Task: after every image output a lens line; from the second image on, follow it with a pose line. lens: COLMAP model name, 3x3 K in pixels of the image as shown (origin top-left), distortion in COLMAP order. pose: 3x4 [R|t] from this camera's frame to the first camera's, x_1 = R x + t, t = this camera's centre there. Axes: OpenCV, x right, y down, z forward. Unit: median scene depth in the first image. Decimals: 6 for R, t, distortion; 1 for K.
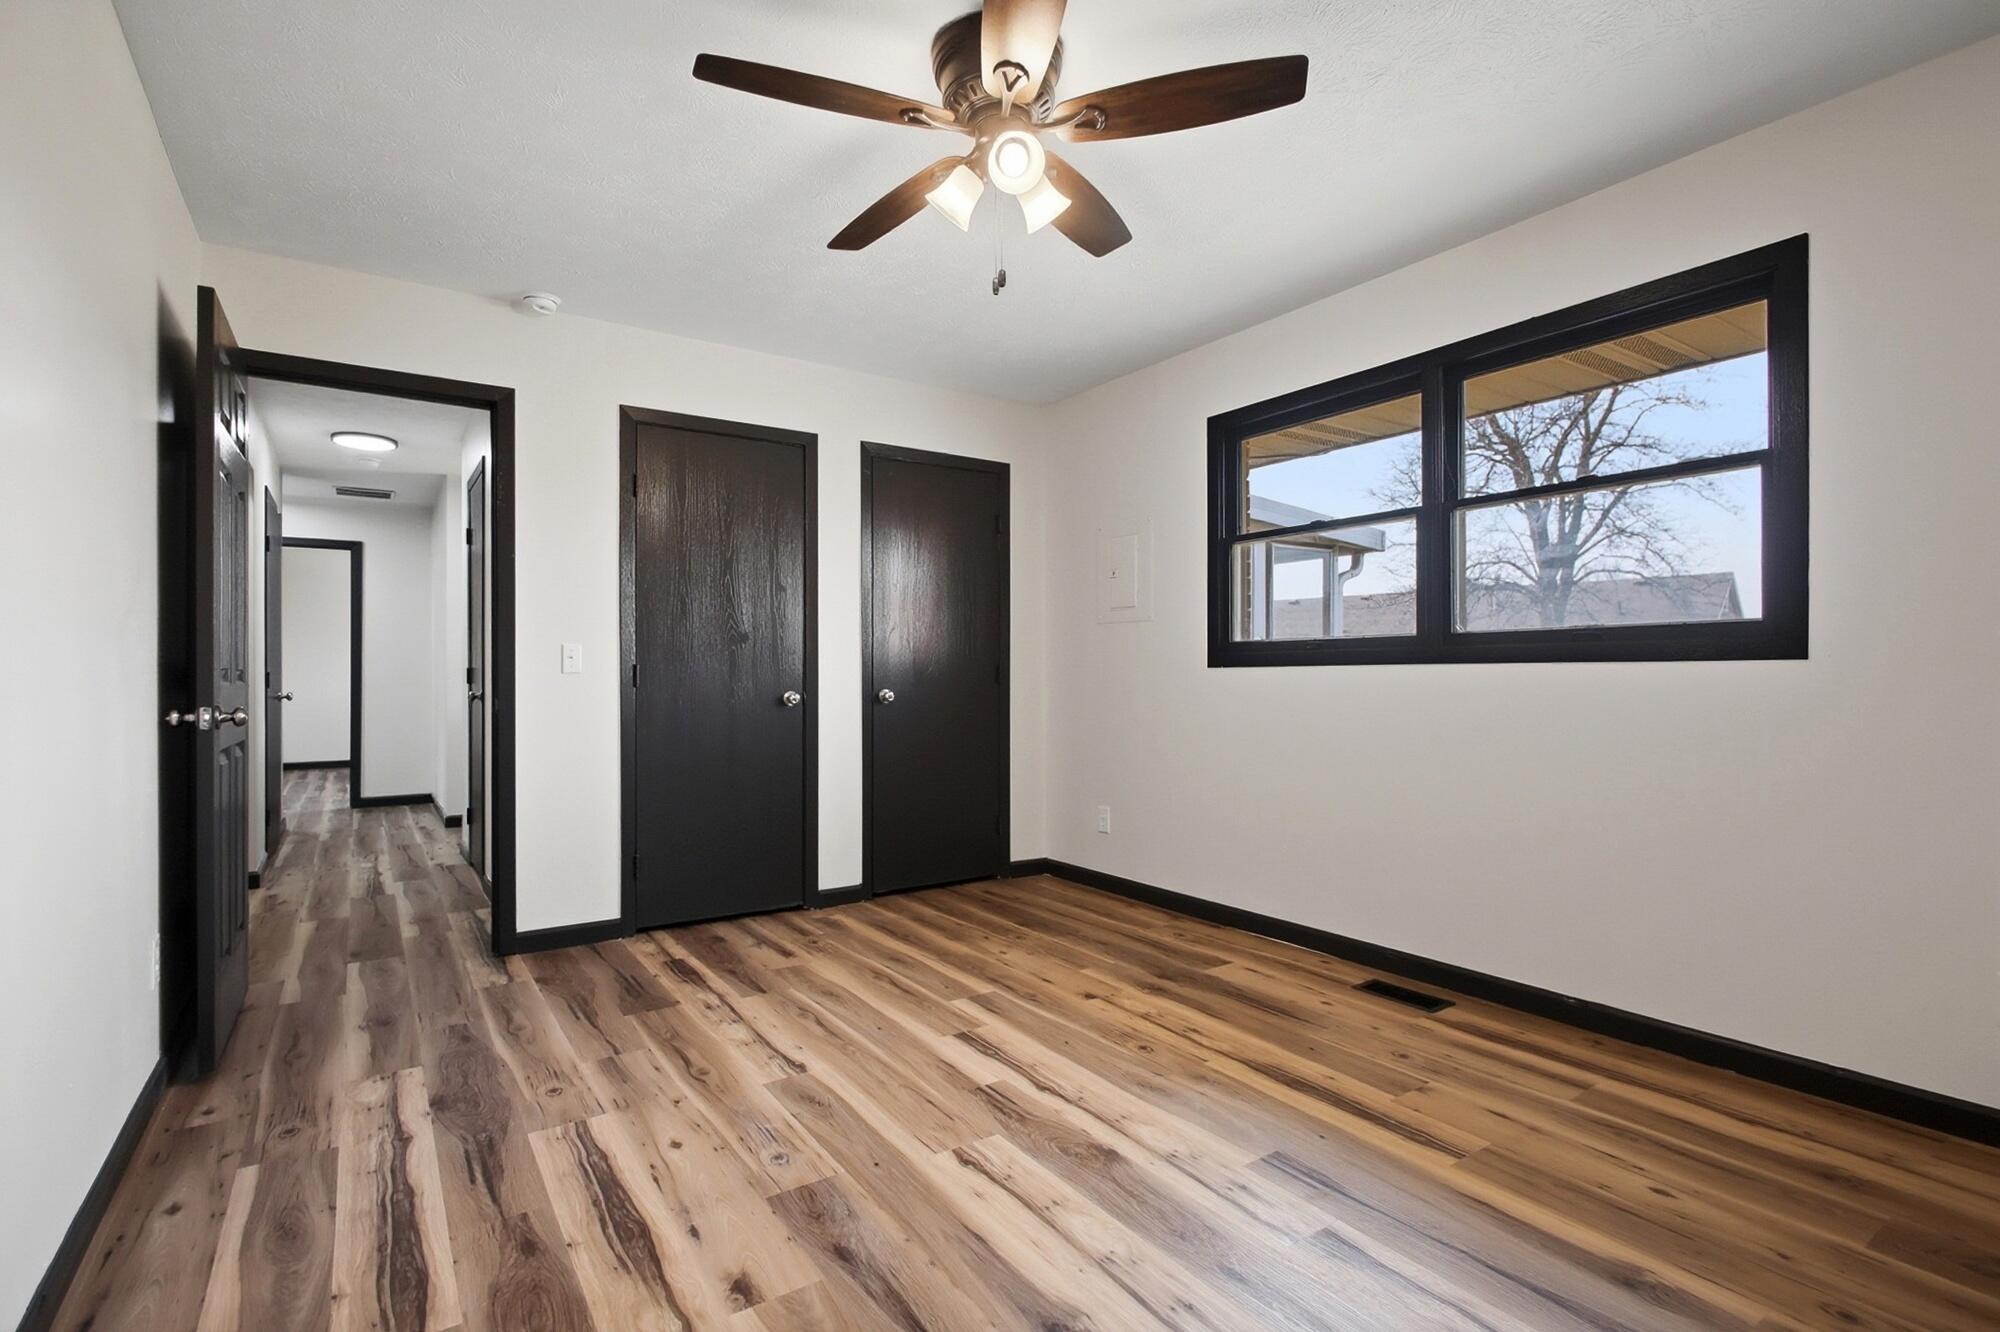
lens RADIAL K [[932.0, 0, 992.4], [0, 932.0, 669.3], [0, 0, 1]] dist [-0.003060, -0.001558]
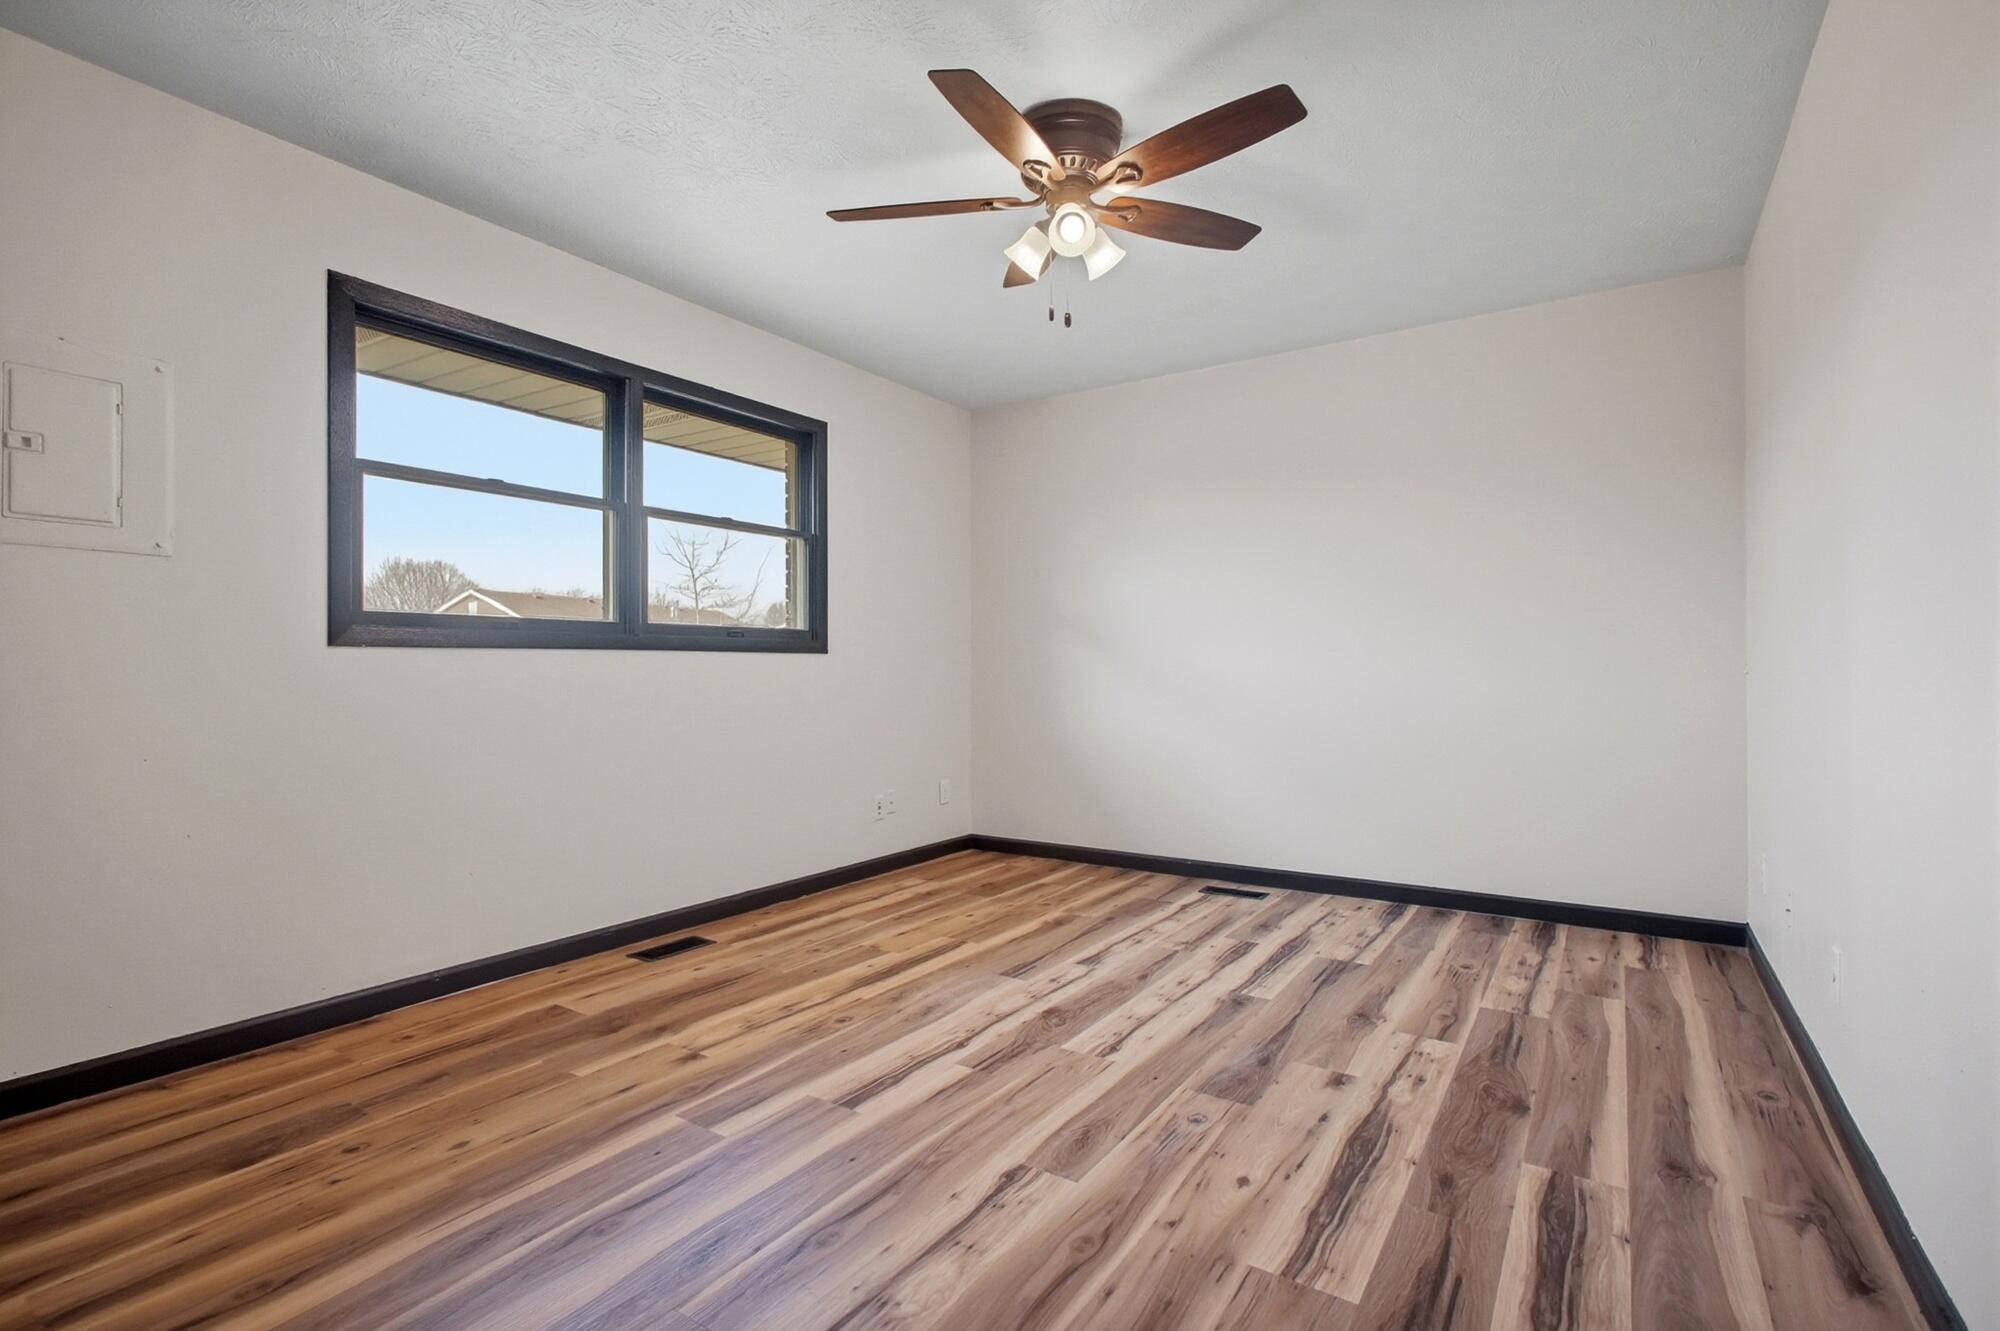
lens RADIAL K [[932.0, 0, 991.2], [0, 932.0, 670.8], [0, 0, 1]] dist [-0.003060, -0.001558]
pose [[-0.374336, 0.004737, 0.927281, -0.886782], [-0.000223, 0.999986, -0.005198, 0.030374], [-0.927293, -0.002153, -0.374330, 1.290137]]
